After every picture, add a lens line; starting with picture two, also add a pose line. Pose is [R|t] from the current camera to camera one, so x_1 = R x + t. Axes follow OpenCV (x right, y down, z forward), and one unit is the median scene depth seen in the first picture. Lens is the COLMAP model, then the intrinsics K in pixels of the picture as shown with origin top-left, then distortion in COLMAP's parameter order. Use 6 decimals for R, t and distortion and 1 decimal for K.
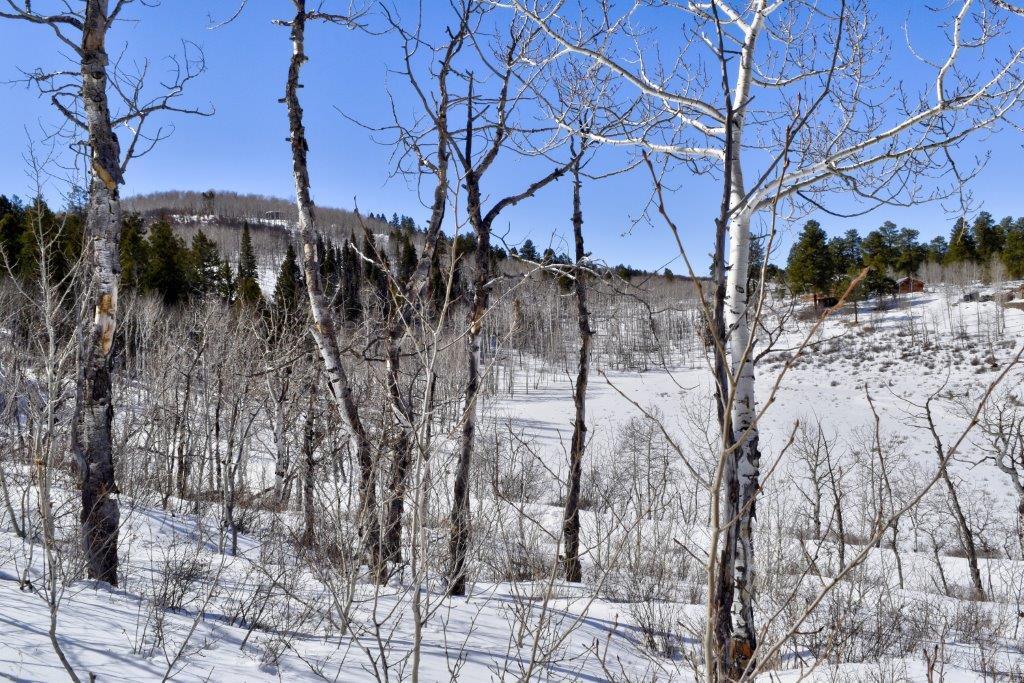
lens RADIAL K [[807.9, 0, 511.9], [0, 807.9, 346.5], [0, 0, 1]] dist [-0.093663, 0.011523]
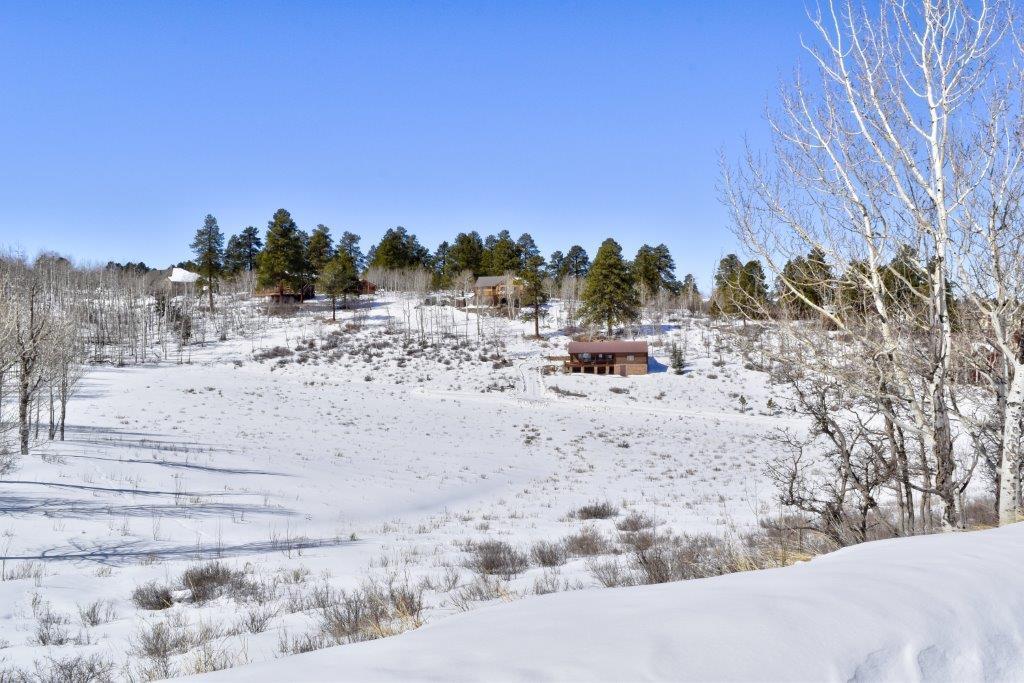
lens RADIAL K [[807.9, 0, 515.5], [0, 807.9, 344.5], [0, 0, 1]] dist [-0.093663, 0.011523]
pose [[0.680119, 0.030340, 0.732474, -0.137795], [-0.016436, 0.999523, -0.026140, 0.022901], [-0.732918, 0.005740, 0.680293, 0.185130]]
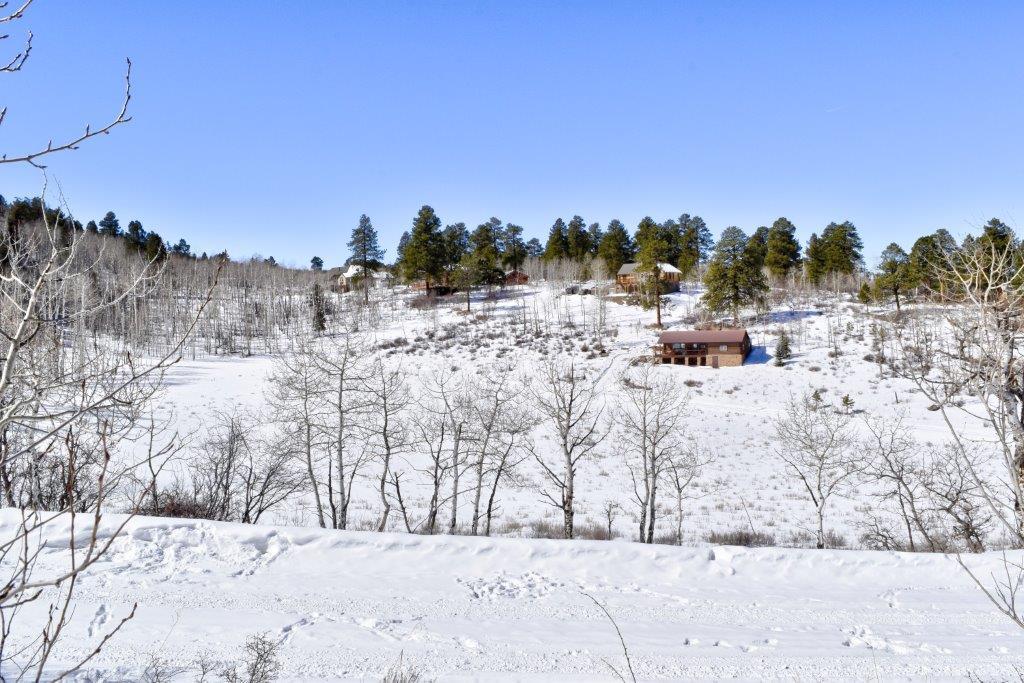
lens RADIAL K [[807.9, 0, 515.1], [0, 807.9, 350.3], [0, 0, 1]] dist [-0.093663, 0.011523]
pose [[0.879449, 0.013030, 0.475815, 0.005204], [-0.015782, 0.999874, 0.001788, 0.017338], [-0.475732, -0.009082, 0.879544, 0.088258]]
